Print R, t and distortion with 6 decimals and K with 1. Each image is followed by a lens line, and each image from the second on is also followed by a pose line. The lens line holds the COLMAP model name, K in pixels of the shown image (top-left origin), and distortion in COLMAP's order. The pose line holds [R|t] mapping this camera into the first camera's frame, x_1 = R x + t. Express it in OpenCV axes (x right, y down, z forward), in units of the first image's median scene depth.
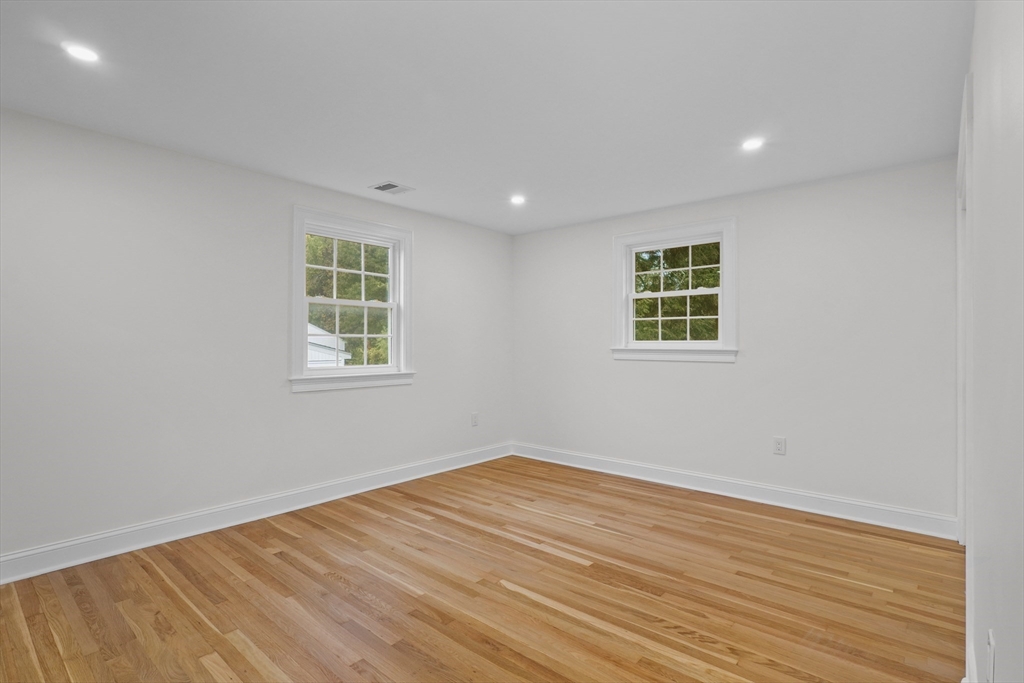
lens RADIAL K [[494.7, 0, 504.9], [0, 494.7, 339.9], [0, 0, 1]] dist [-0.004681, 0.000033]
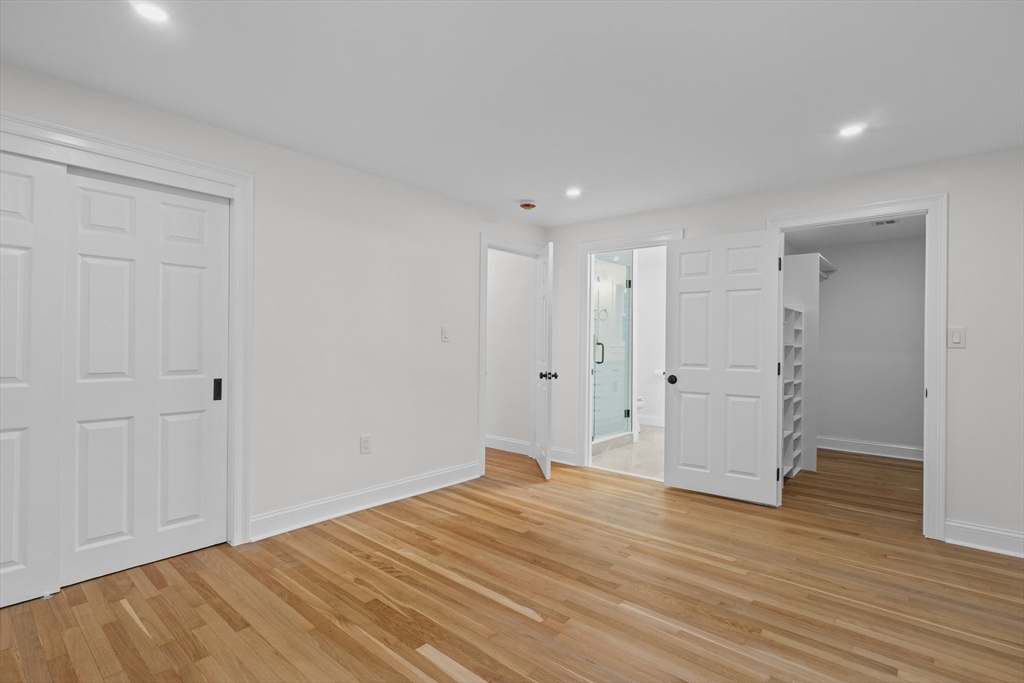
lens RADIAL K [[494.7, 0, 504.9], [0, 494.7, 339.9], [0, 0, 1]] dist [-0.004681, 0.000033]
pose [[-0.999878, -0.015562, -0.001279, 0.071007], [-0.015545, 0.999800, -0.012615, 0.017643], [0.001475, -0.012593, -0.999920, 2.062023]]
